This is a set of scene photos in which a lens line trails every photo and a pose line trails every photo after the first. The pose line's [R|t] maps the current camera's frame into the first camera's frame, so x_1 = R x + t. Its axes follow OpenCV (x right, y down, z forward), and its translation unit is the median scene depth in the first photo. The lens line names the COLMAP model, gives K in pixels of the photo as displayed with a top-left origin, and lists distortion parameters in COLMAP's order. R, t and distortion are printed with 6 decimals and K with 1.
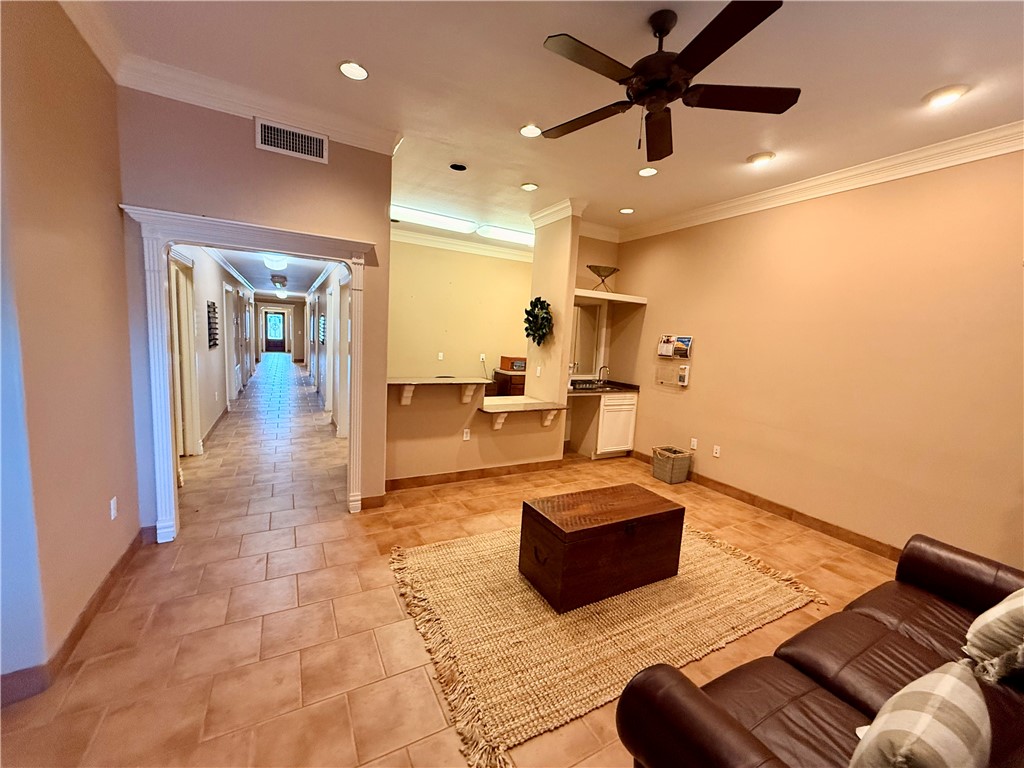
lens RADIAL K [[408.9, 0, 513.7], [0, 408.9, 382.4], [0, 0, 1]] dist [-0.002693, 0.000531]
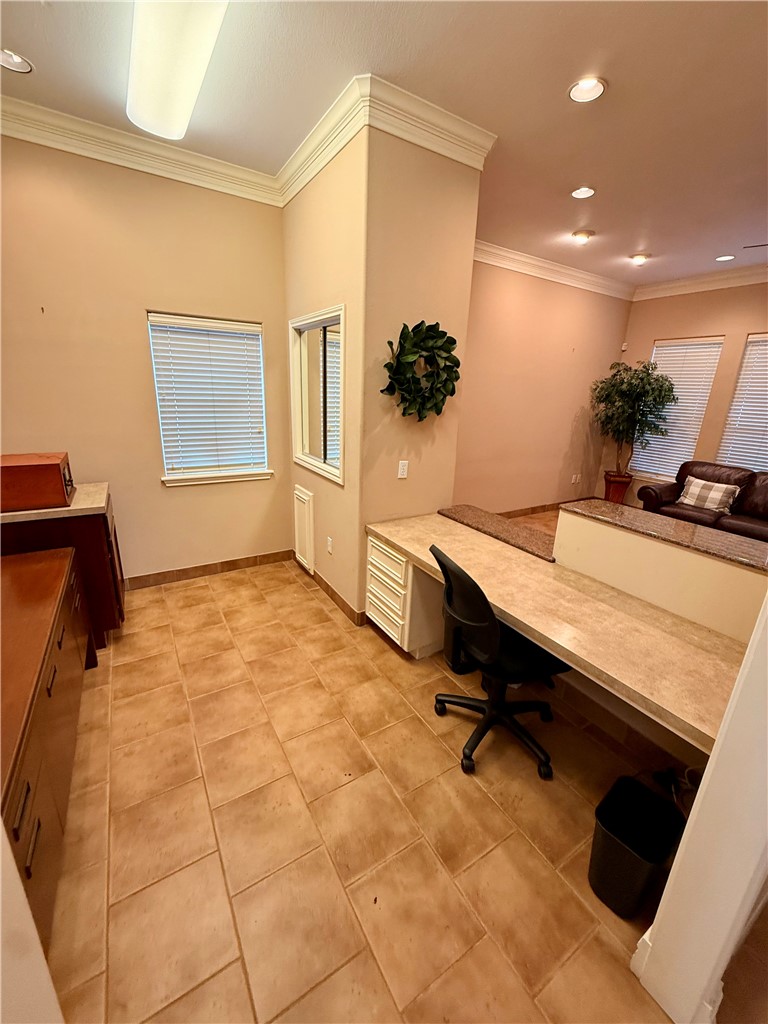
lens RADIAL K [[408.9, 0, 387.7], [0, 408.9, 511.1], [0, 0, 1]] dist [-0.002693, 0.000531]
pose [[-0.051356, -0.350464, 0.935167, -0.636318], [0.072224, 0.932648, 0.353486, -0.231312], [-0.996065, 0.085695, -0.022586, 1.430430]]
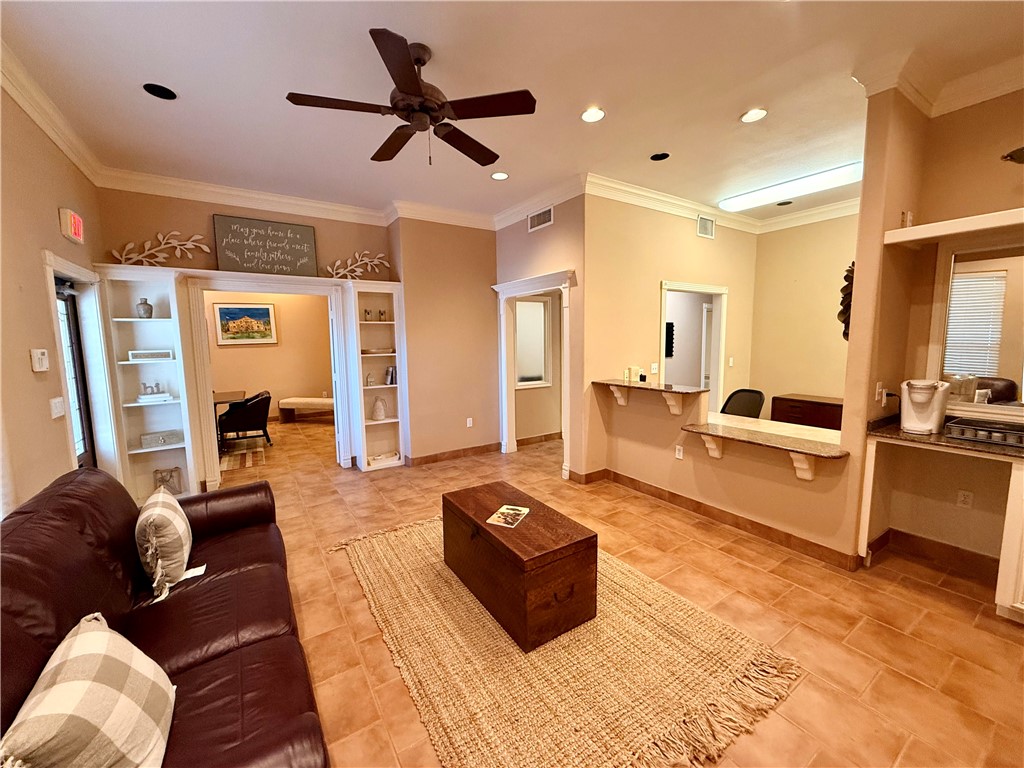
lens RADIAL K [[408.9, 0, 508.6], [0, 408.9, 381.9], [0, 0, 1]] dist [-0.002693, 0.000531]
pose [[0.066751, 0.051299, -0.996450, 0.802396], [-0.098968, 0.994093, 0.044548, -0.024268], [0.992849, 0.095643, 0.071434, 0.644430]]
